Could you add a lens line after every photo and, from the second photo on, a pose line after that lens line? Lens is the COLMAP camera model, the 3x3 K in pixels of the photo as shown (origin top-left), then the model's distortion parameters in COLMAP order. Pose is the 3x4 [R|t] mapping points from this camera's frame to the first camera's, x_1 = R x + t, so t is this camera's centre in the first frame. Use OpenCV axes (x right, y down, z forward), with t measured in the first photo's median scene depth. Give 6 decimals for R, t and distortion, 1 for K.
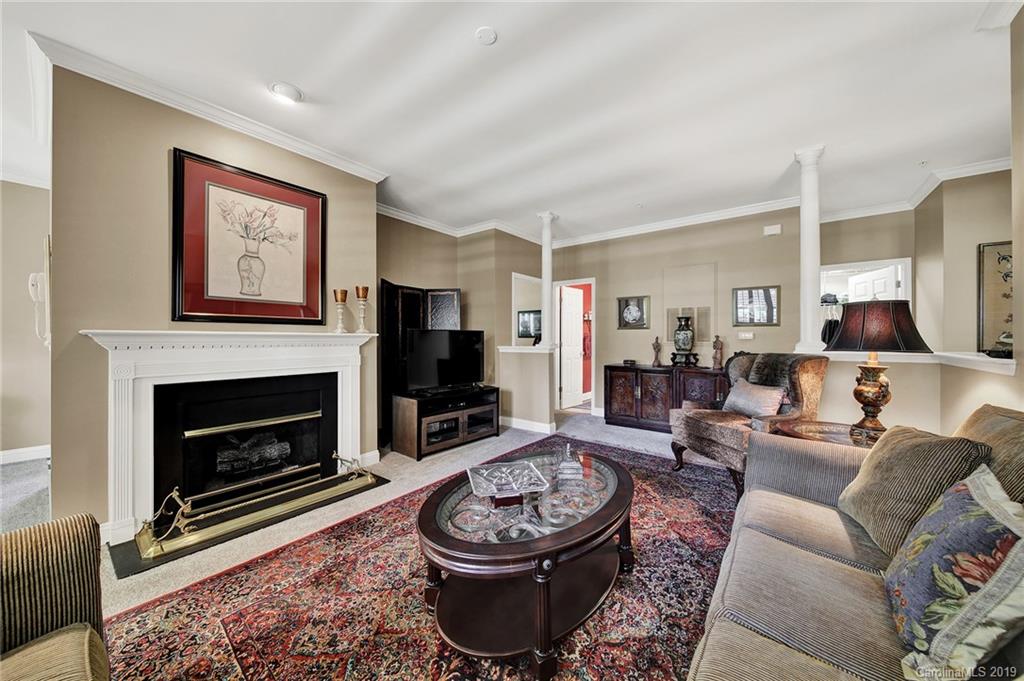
lens RADIAL K [[360.9, 0, 510.3], [0, 360.9, 336.6], [0, 0, 1]] dist [0.001042, 0.000021]
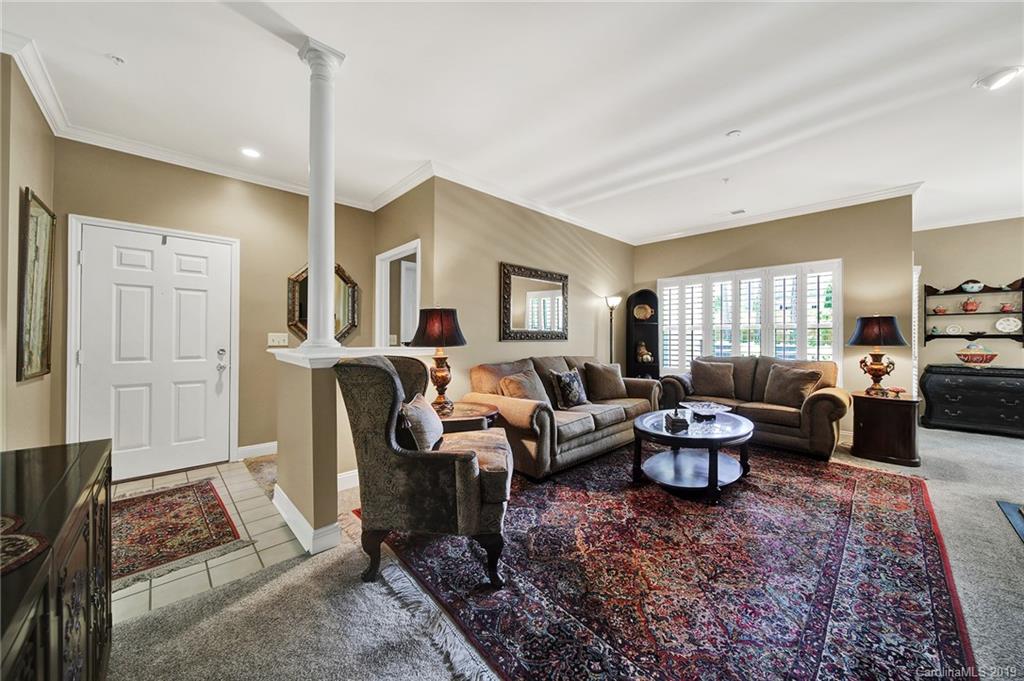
lens RADIAL K [[364.3, 0, 512.0], [0, 364.3, 340.5], [0, 0, 1]] dist [0.000948, -0.002159]
pose [[-0.990097, -0.001230, 0.140377, 0.361501], [-0.001160, 0.999999, 0.000580, 0.013435], [-0.140378, 0.000411, -0.990098, 1.511242]]
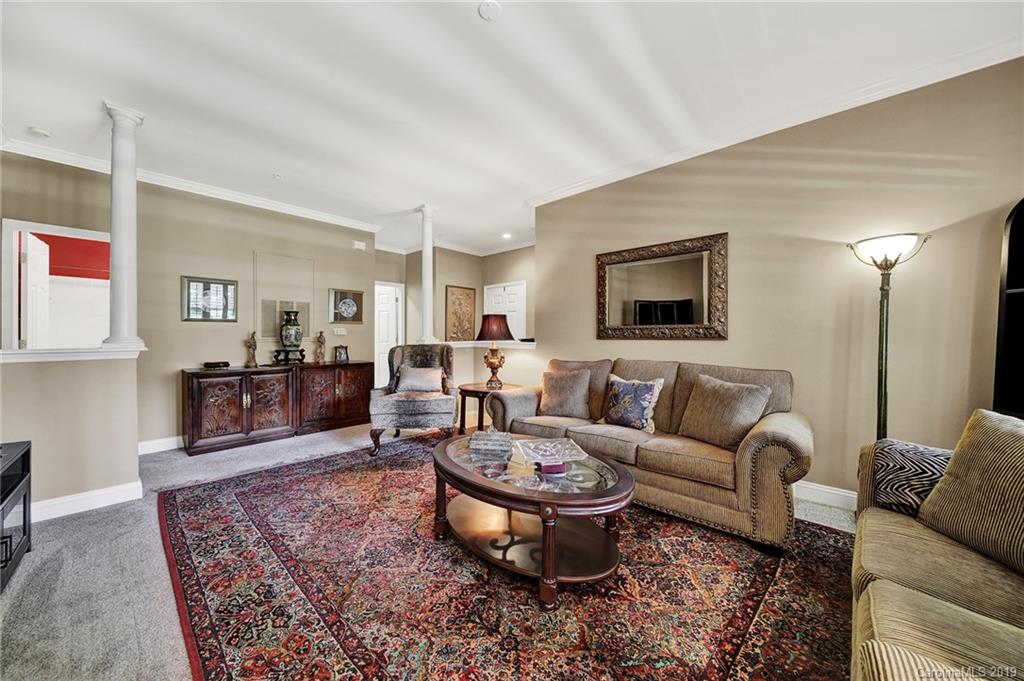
lens RADIAL K [[360.9, 0, 510.3], [0, 360.9, 336.6], [0, 0, 1]] dist [0.001042, 0.000021]
pose [[0.082328, -0.002488, 0.996602, -0.581512], [-0.005078, 0.999983, 0.002916, 0.009088], [-0.996592, -0.005300, 0.082314, 0.500700]]
